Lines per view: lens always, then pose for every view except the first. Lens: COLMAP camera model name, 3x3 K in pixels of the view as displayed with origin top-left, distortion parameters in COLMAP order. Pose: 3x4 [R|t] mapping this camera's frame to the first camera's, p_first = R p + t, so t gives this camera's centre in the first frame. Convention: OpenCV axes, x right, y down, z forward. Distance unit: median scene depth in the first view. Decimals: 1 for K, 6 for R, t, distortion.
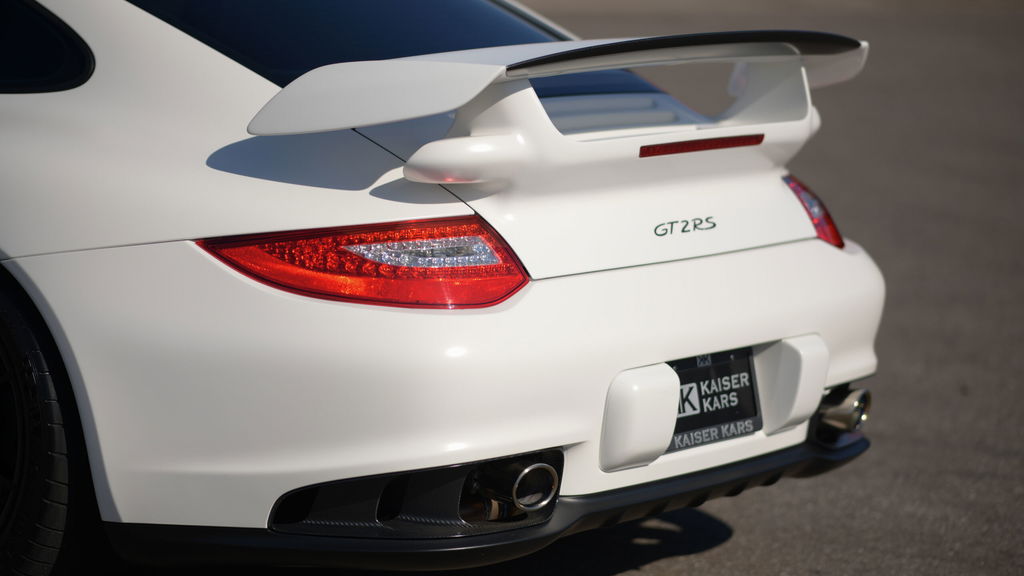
lens RADIAL K [[2972.6, 0, 512.6], [0, 2972.6, 289.5], [0, 0, 1]] dist [0.145605, 0.000000]
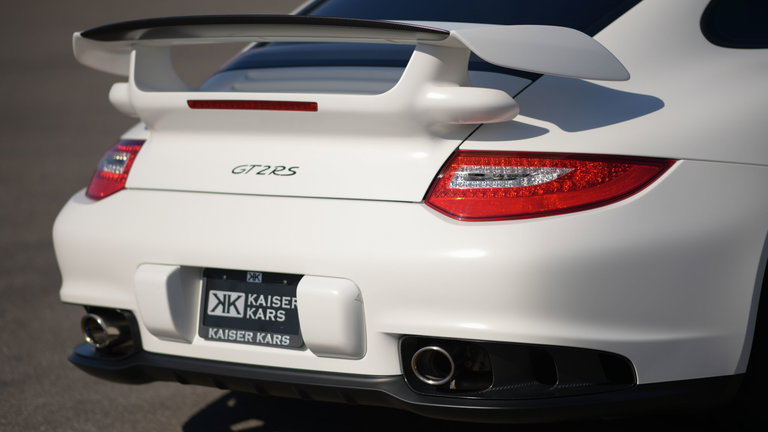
lens RADIAL K [[2229.5, 0, 383.6], [0, 2229.5, 217.9], [0, 0, 1]] dist [0.145605, 0.000000]
pose [[0.006157, 0.091113, -0.995822, 0.992527], [-0.099322, 0.990972, 0.090055, -0.090619], [0.995036, 0.098352, 0.015151, 1.033252]]
